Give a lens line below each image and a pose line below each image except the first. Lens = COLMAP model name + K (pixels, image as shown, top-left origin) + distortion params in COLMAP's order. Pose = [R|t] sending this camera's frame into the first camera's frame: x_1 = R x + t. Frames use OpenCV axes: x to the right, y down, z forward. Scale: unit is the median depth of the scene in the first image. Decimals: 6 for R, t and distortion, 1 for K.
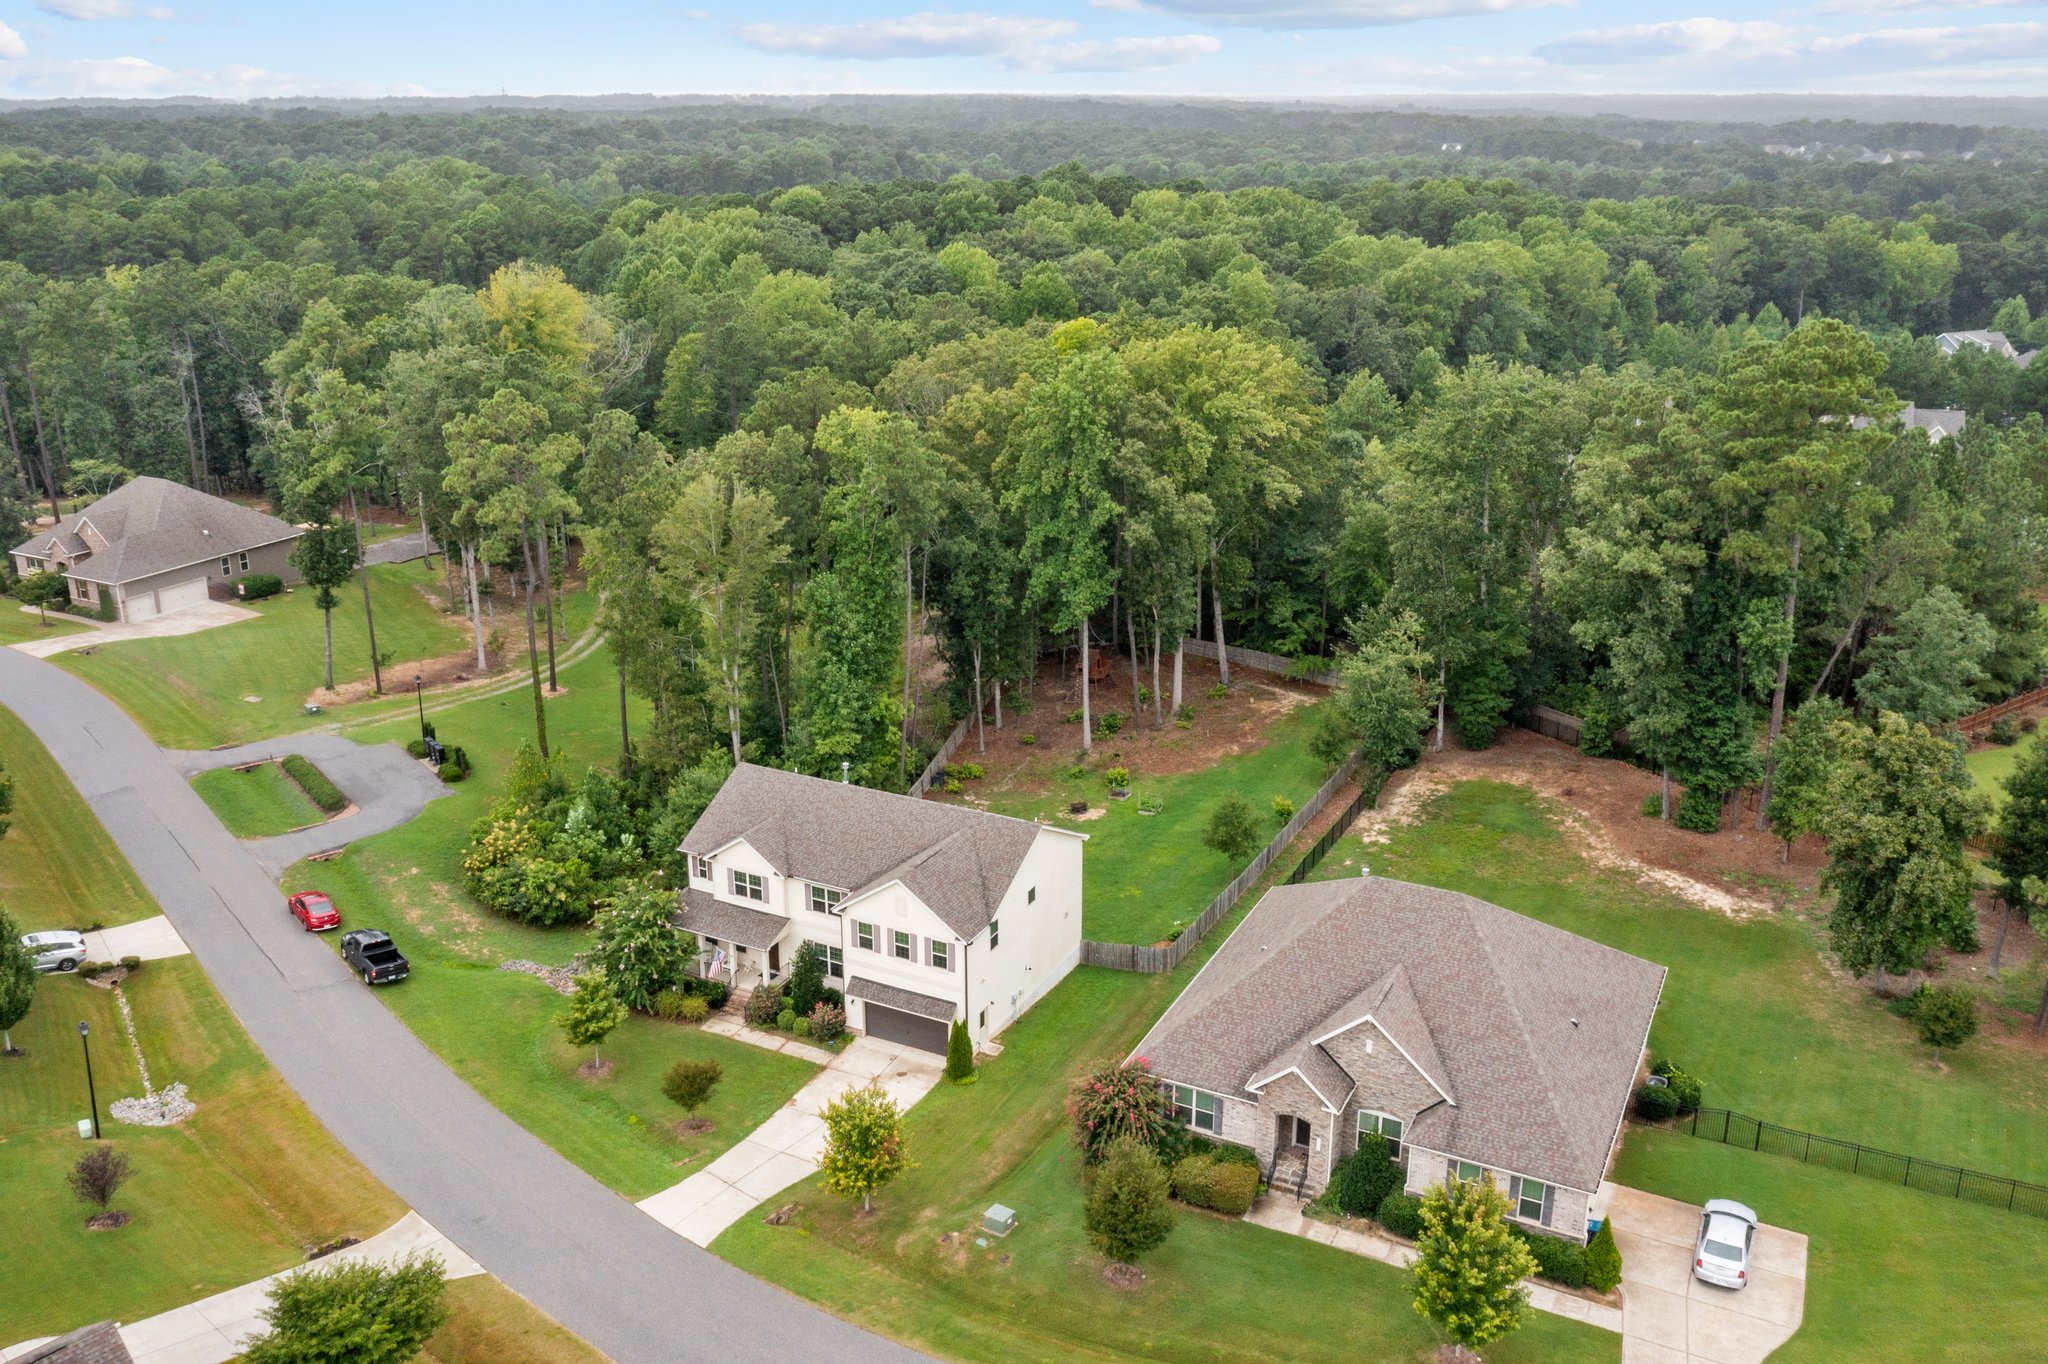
lens RADIAL K [[1638.8, 0, 1002.3], [0, 1638.8, 681.2], [0, 0, 1]] dist [-0.004957, 0.001394]
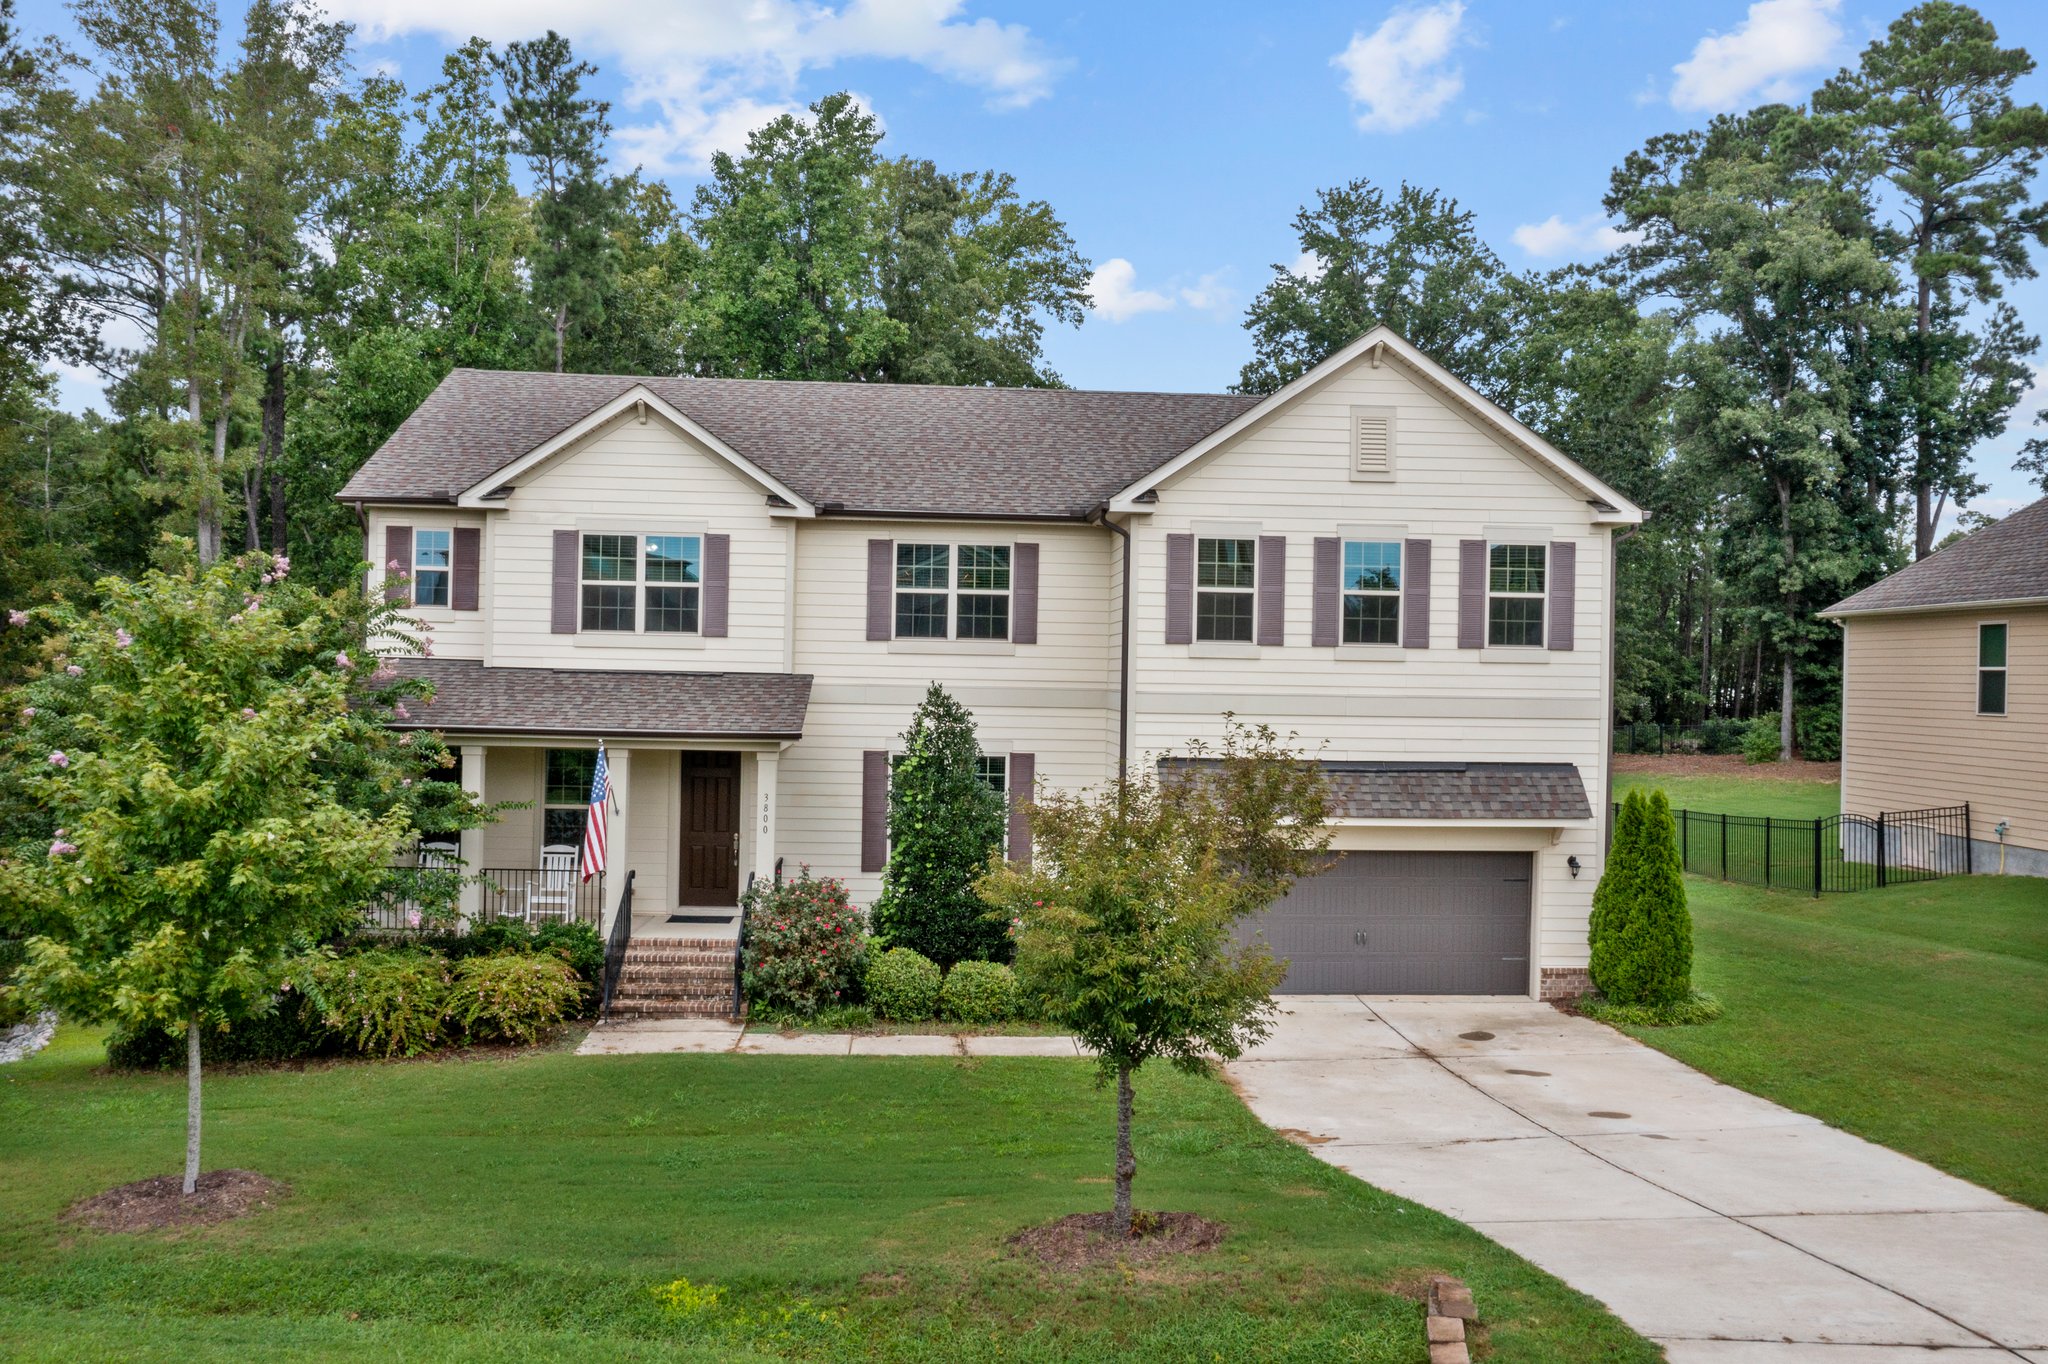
lens RADIAL K [[1638.8, 0, 1002.3], [0, 1638.8, 681.2], [0, 0, 1]] dist [-0.004957, 0.001394]
pose [[0.861182, 0.017896, 0.507982, -0.203337], [0.142735, 0.950654, -0.275471, 0.189248], [-0.487844, 0.309737, 0.816132, 0.612864]]
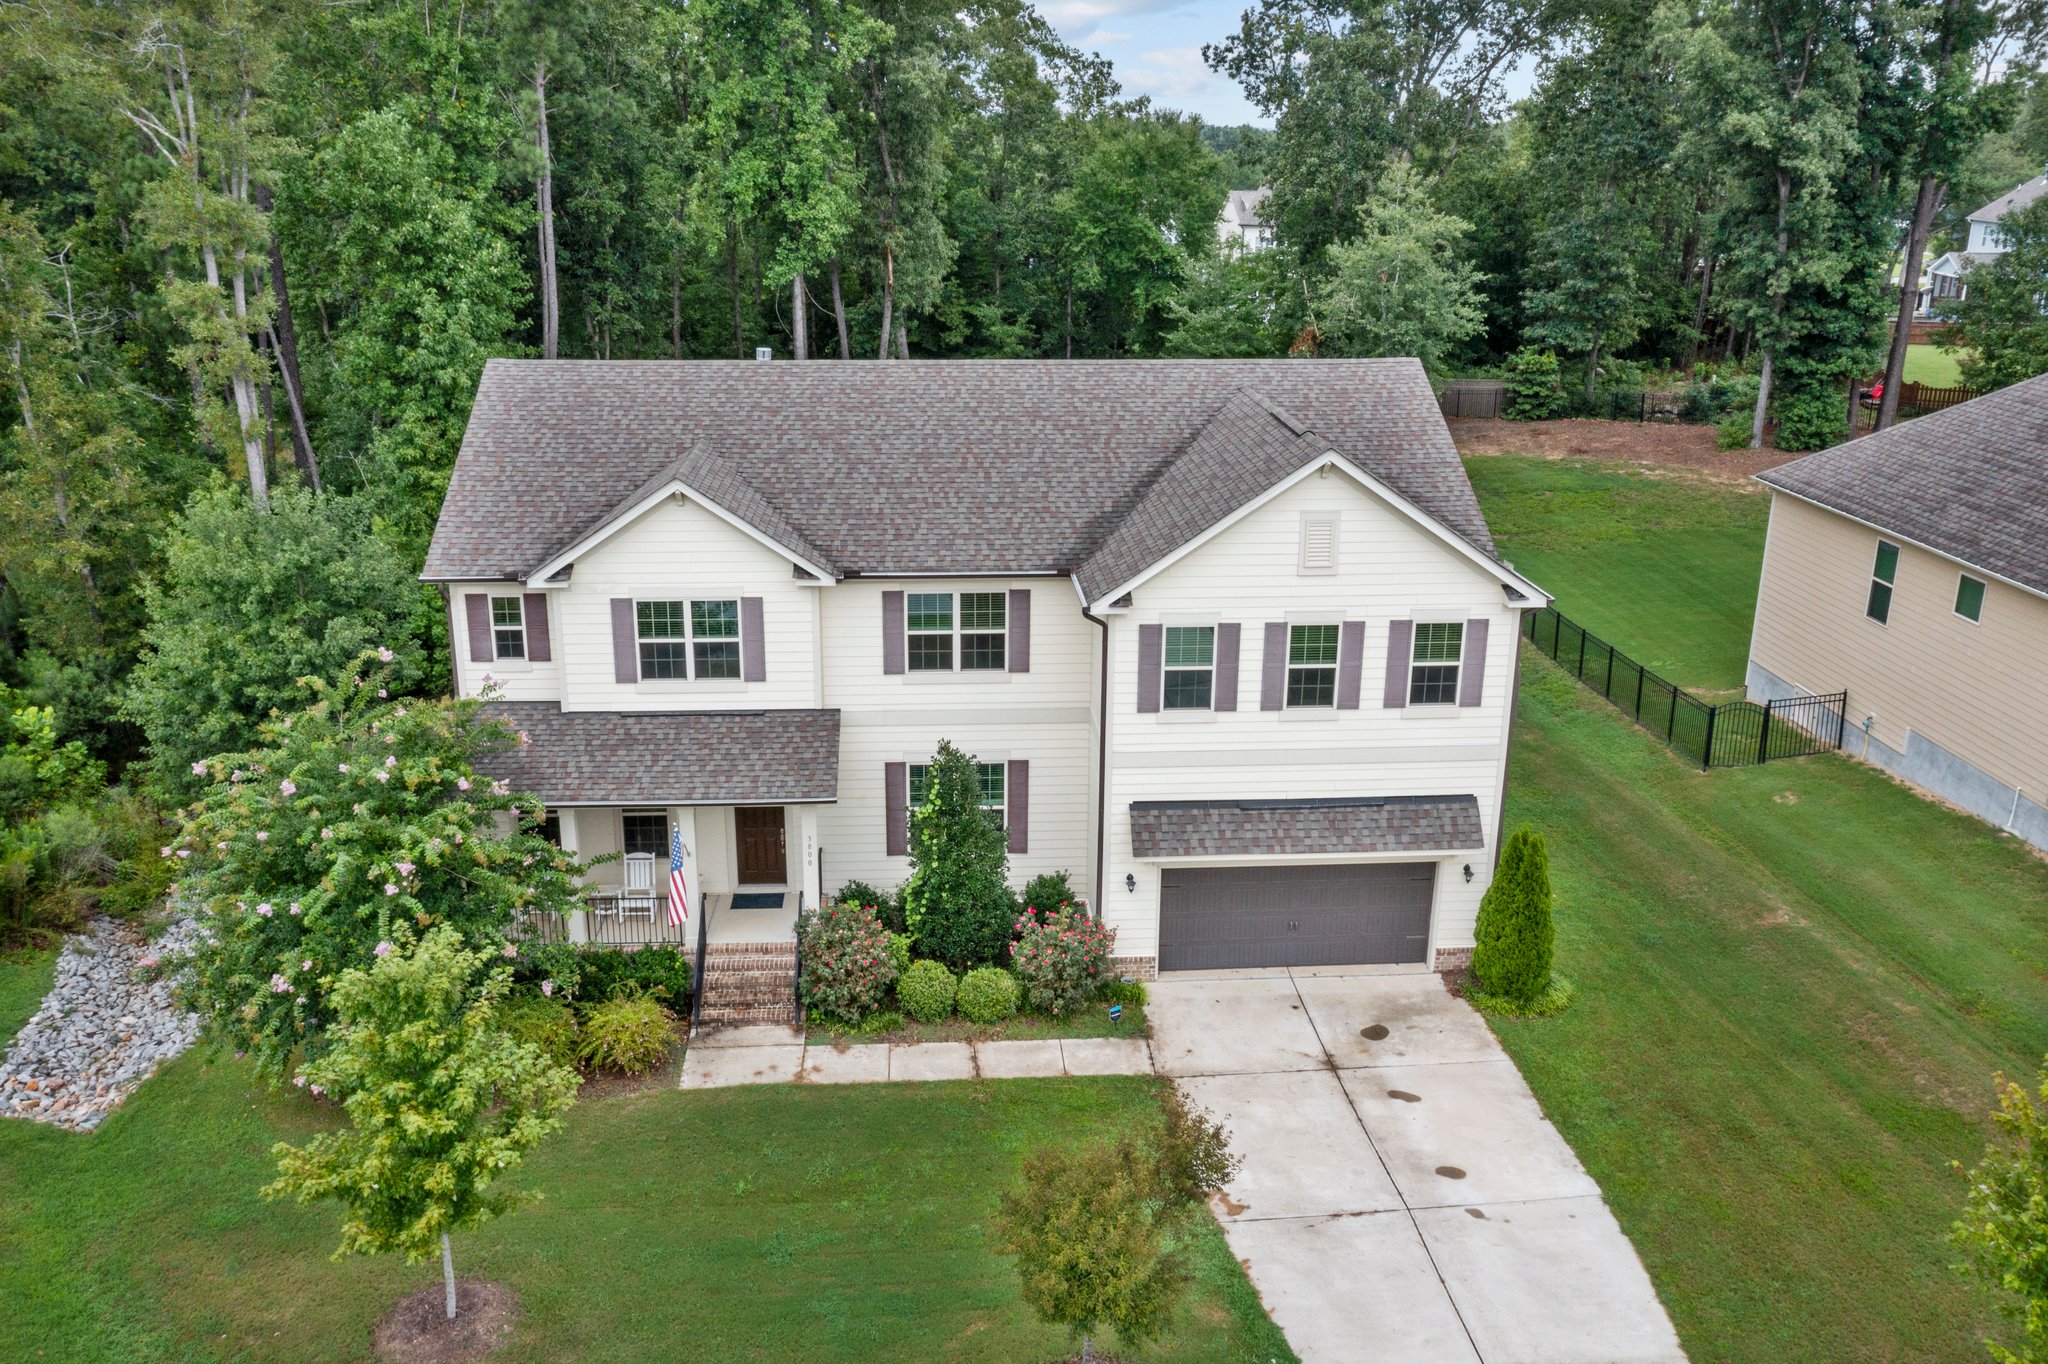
lens RADIAL K [[1678.3, 0, 998.3], [0, 1678.3, 683.5], [0, 0, 1]] dist [-0.002795, -0.002134]
pose [[0.860288, -0.153828, 0.486047, -0.221949], [0.159141, 0.986781, 0.030631, 0.110011], [-0.484333, 0.050998, 0.873396, 0.555621]]
